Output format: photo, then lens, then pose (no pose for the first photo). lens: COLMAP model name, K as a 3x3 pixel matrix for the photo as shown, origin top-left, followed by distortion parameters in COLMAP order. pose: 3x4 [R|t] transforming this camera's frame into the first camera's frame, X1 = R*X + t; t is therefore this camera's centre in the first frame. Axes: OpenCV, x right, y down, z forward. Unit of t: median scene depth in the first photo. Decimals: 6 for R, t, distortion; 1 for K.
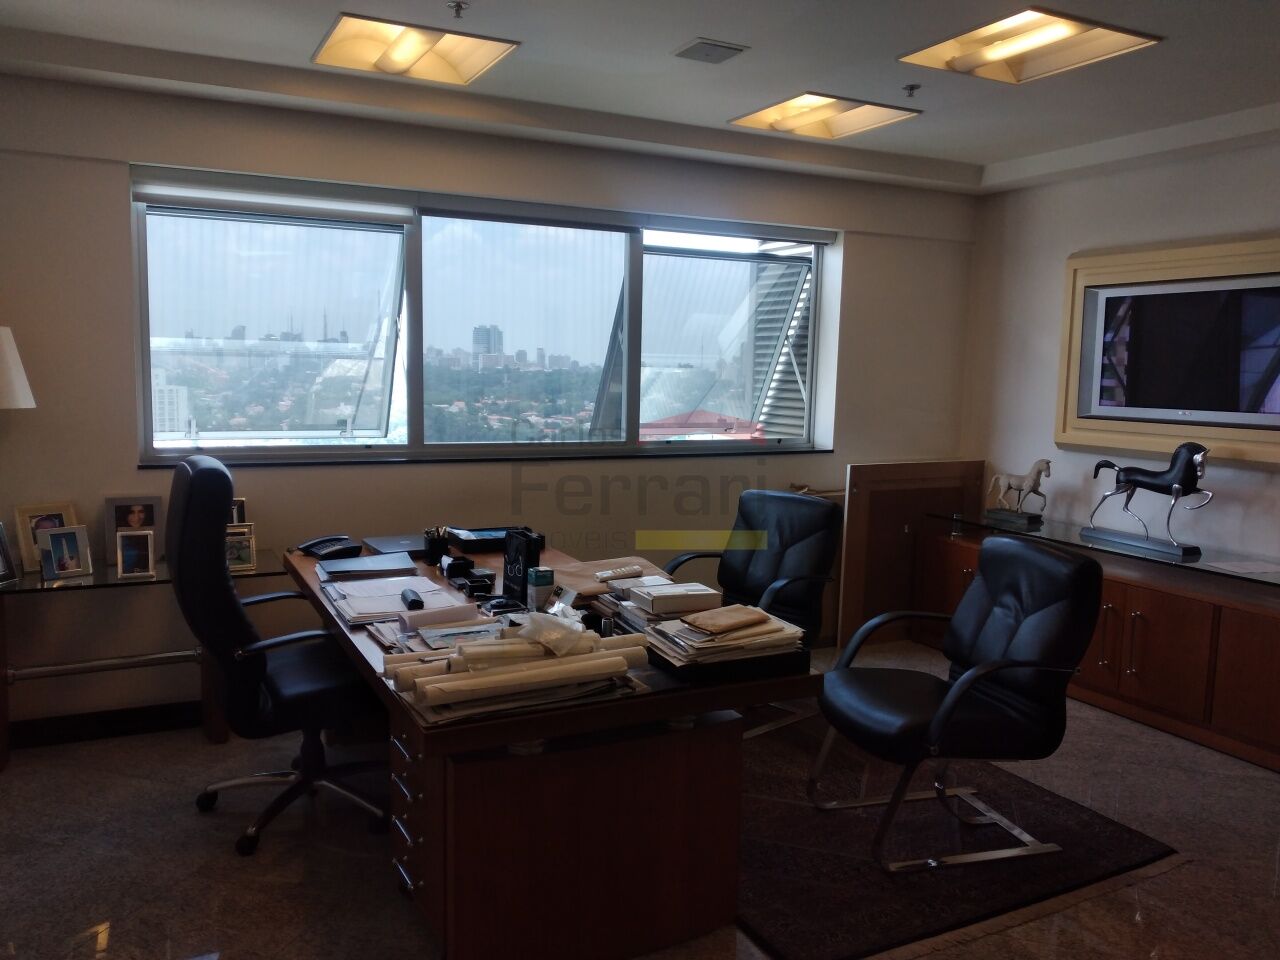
lens RADIAL K [[1015.9, 0, 639.2], [0, 1015.9, 478.9], [0, 0, 1]] dist [0.045653, -0.025297]
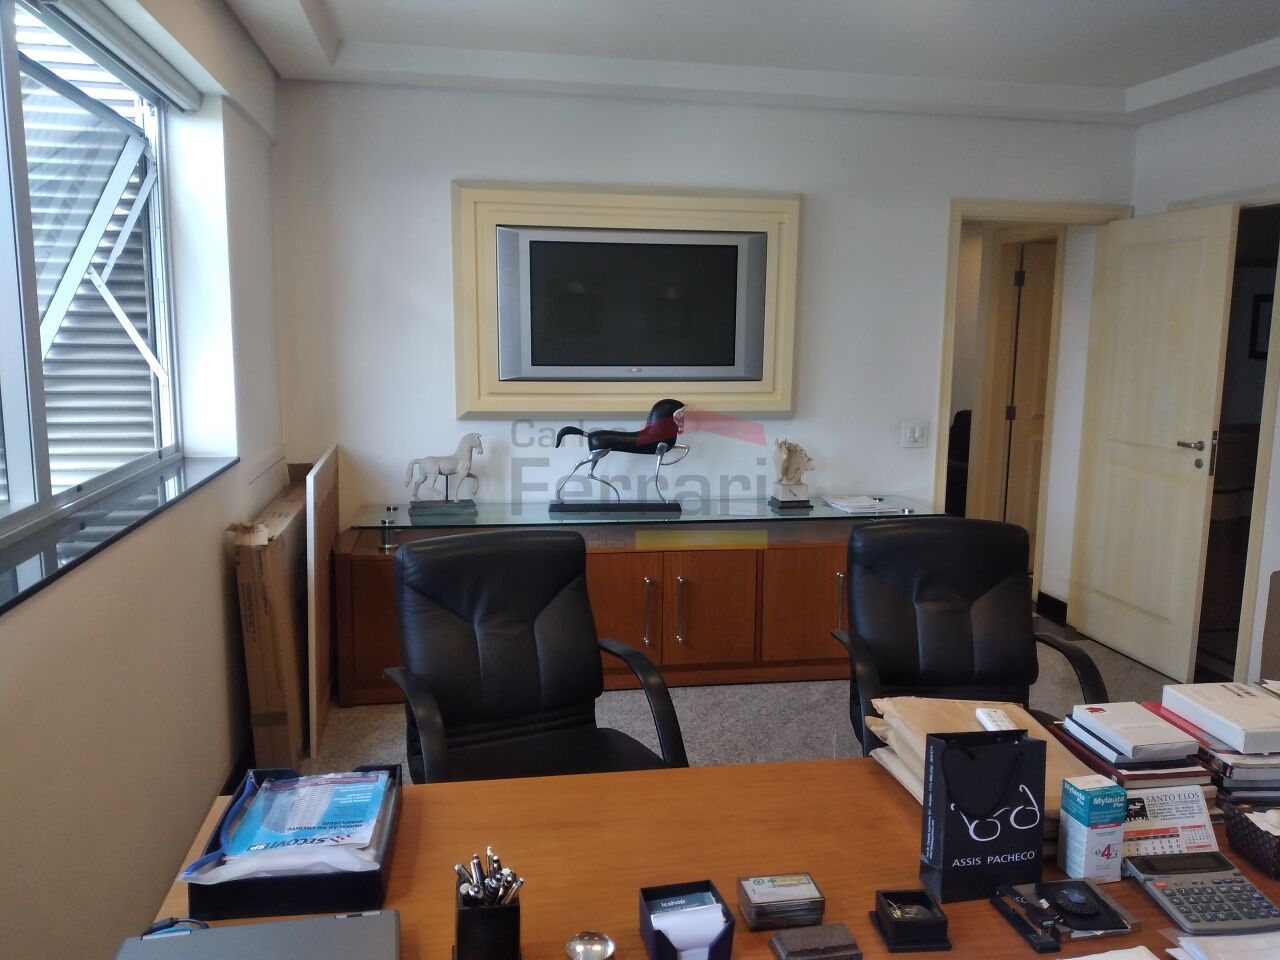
lens RADIAL K [[1015.9, 0, 643.2], [0, 1015.9, 477.2], [0, 0, 1]] dist [0.045653, -0.025297]
pose [[0.285341, -0.155268, 0.945765, -0.389436], [0.101136, 0.986159, 0.131386, -0.087191], [-0.953075, 0.058161, 0.297095, 0.697956]]
